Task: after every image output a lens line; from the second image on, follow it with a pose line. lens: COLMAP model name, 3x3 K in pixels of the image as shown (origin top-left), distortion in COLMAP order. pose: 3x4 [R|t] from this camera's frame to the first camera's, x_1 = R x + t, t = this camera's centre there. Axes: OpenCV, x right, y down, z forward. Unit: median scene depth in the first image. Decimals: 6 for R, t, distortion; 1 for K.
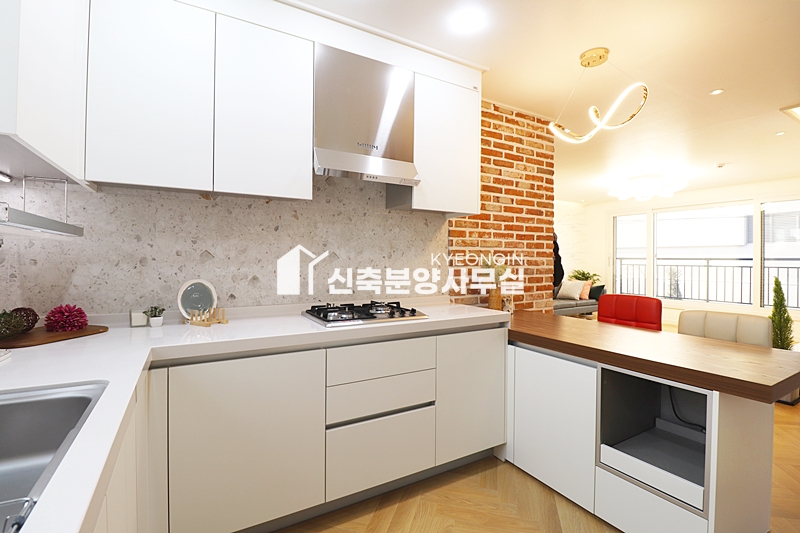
lens RADIAL K [[395.7, 0, 400.0], [0, 395.7, 266.5], [0, 0, 1]] dist [-0.002924, -0.001822]
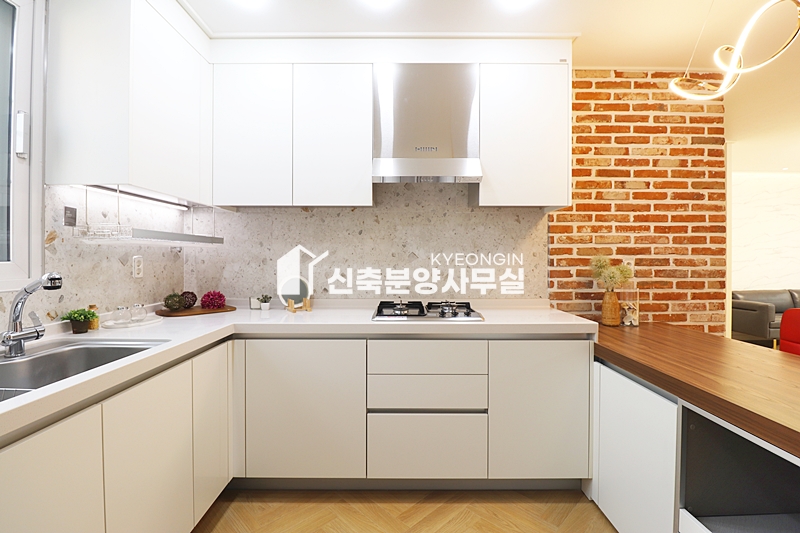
lens RADIAL K [[395.7, 0, 400.0], [0, 395.7, 266.5], [0, 0, 1]] dist [-0.002924, -0.001822]
pose [[0.850529, 0.005873, -0.525895, 0.290603], [-0.005230, 0.999983, 0.002708, -0.000864], [0.525901, 0.000447, 0.850545, 0.064094]]
